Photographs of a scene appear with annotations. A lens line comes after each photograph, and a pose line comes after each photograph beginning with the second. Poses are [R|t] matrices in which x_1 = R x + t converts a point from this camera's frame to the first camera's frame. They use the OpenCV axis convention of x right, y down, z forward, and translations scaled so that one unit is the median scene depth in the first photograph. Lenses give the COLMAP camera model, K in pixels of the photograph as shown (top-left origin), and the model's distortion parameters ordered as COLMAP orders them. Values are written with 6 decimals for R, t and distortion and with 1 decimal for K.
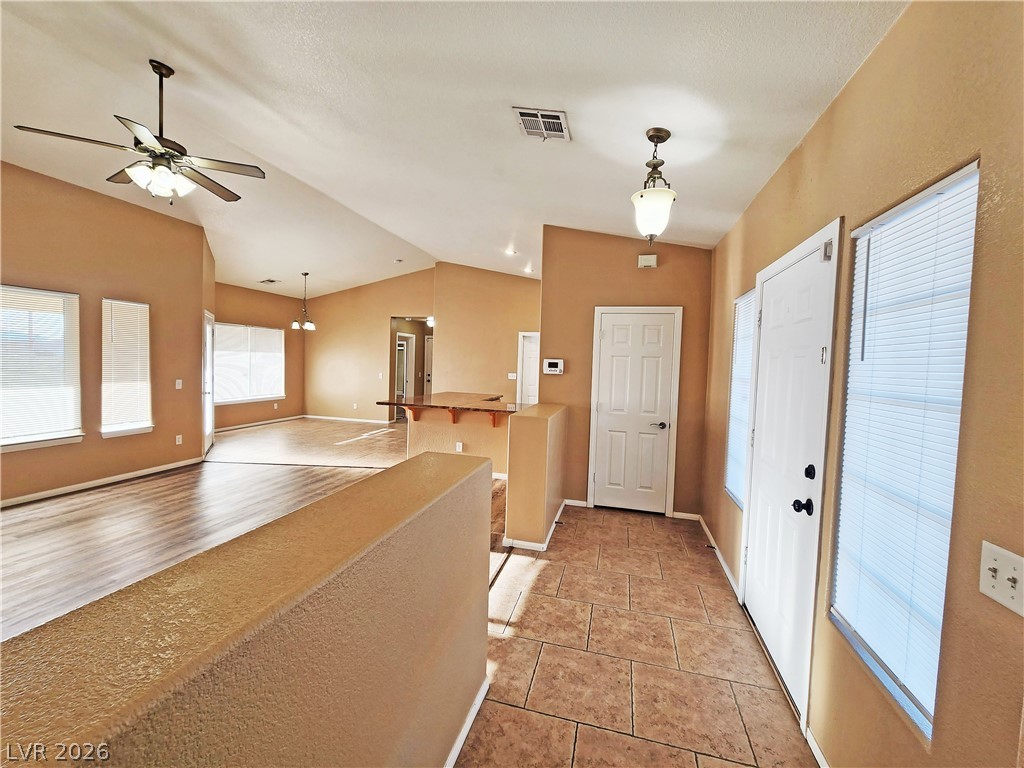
lens RADIAL K [[421.2, 0, 507.1], [0, 421.2, 378.9], [0, 0, 1]] dist [0.001981, -0.000245]
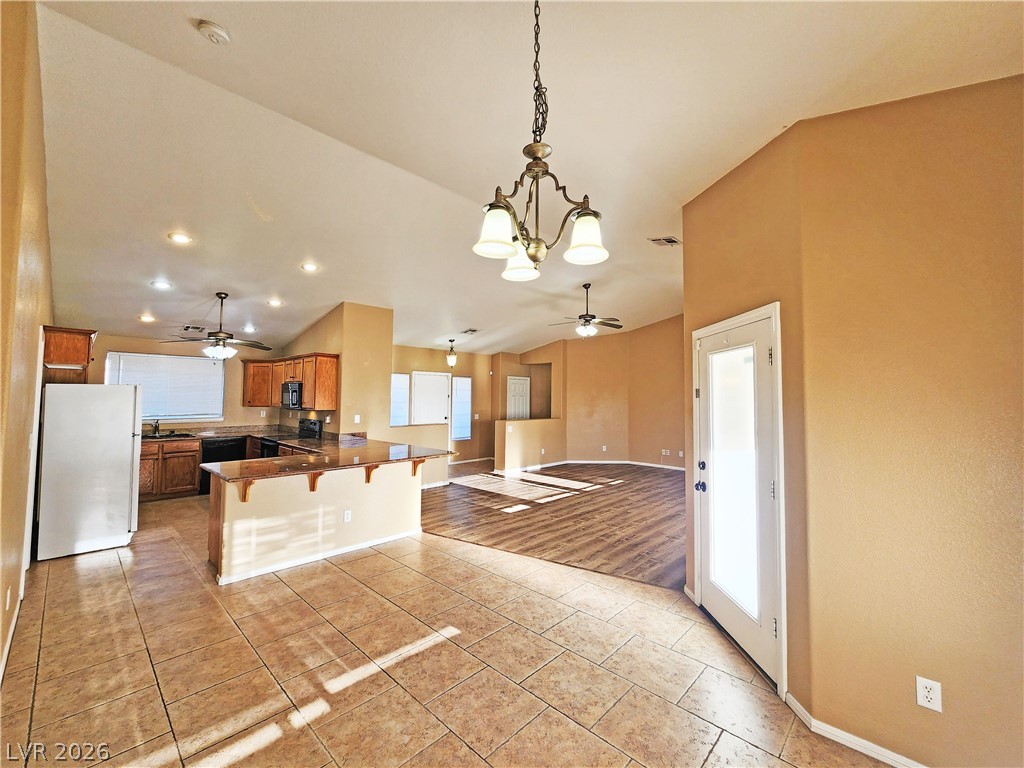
lens RADIAL K [[421.2, 0, 508.3], [0, 421.2, 376.5], [0, 0, 1]] dist [0.001981, -0.000245]
pose [[-0.875576, -0.015038, 0.482847, -0.493222], [-0.015419, 0.999876, 0.003182, -0.065008], [-0.482835, -0.004659, -0.875699, 1.026766]]
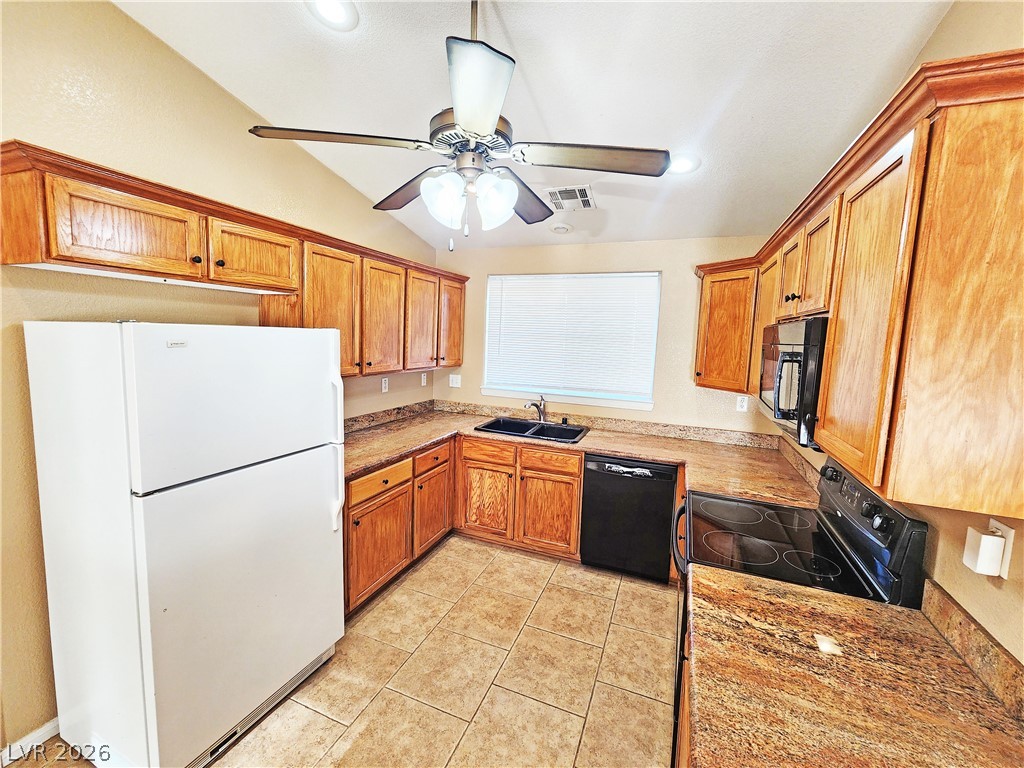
lens RADIAL K [[421.2, 0, 510.9], [0, 421.2, 378.6], [0, 0, 1]] dist [0.001981, -0.000245]
pose [[0.121678, -0.130563, 0.983945, -0.010868], [0.009819, 0.991421, 0.130341, -0.046456], [-0.992521, -0.006198, 0.121916, 0.667672]]
